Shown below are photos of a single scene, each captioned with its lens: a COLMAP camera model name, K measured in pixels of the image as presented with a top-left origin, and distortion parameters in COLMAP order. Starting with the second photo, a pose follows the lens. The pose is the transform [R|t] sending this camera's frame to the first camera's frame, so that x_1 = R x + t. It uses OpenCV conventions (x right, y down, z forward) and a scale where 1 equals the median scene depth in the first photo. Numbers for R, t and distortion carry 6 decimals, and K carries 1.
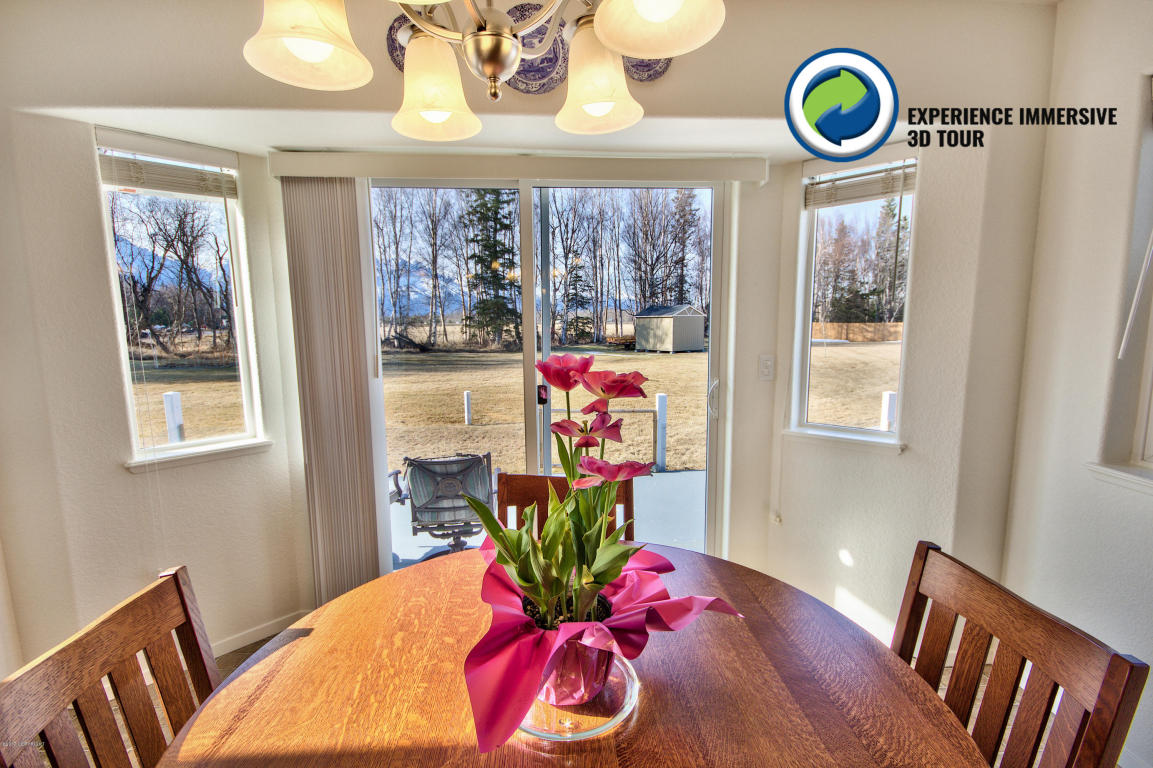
lens RADIAL K [[538.9, 0, 584.6], [0, 538.9, 393.1], [0, 0, 1]] dist [0.015005, -0.012460]
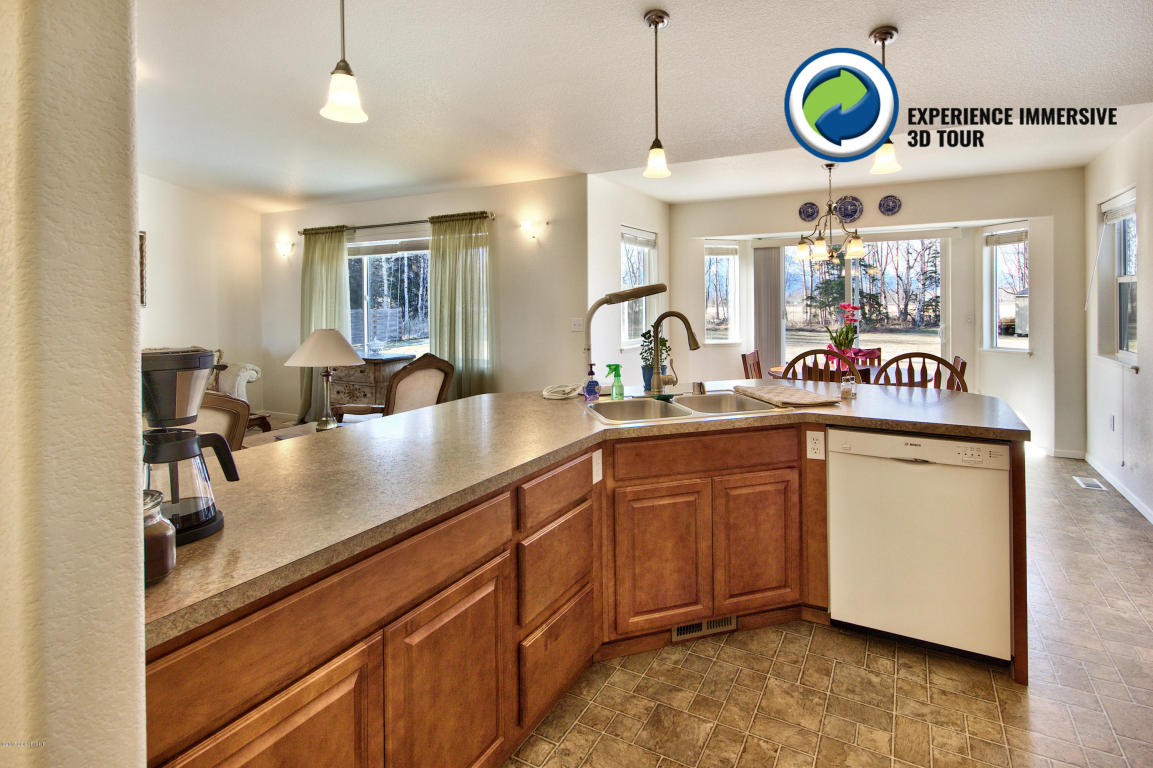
lens RADIAL K [[566.3, 0, 595.7], [0, 566.3, 299.6], [0, 0, 1]] dist [0.002399, -0.000012]
pose [[0.842417, -0.001519, -0.538824, 0.017057], [-0.071775, 0.990768, -0.115008, 0.013557], [0.534025, 0.135559, 0.834531, -0.093675]]
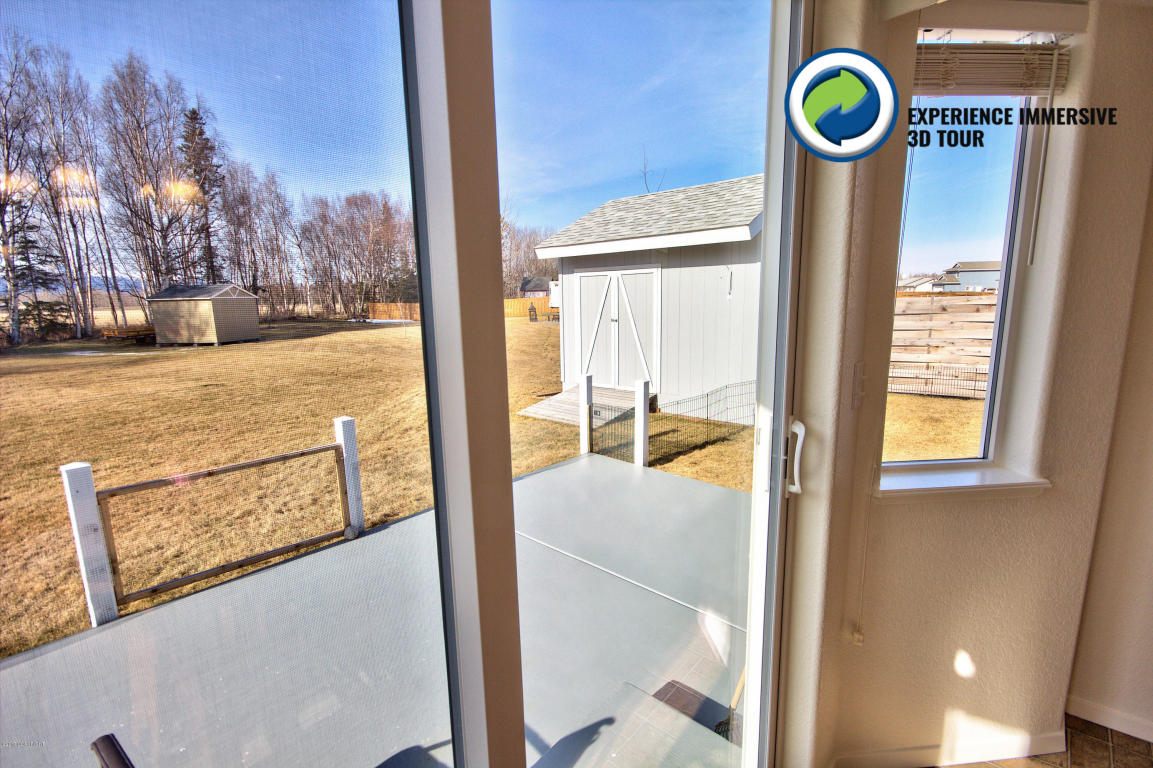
lens RADIAL K [[538.9, 0, 584.6], [0, 538.9, 393.1], [0, 0, 1]] dist [0.015005, -0.012460]
pose [[0.708256, -0.136187, 0.692695, -0.012918], [0.111932, 0.990467, 0.080283, -0.006391], [-0.697026, 0.020674, 0.716748, 0.044858]]
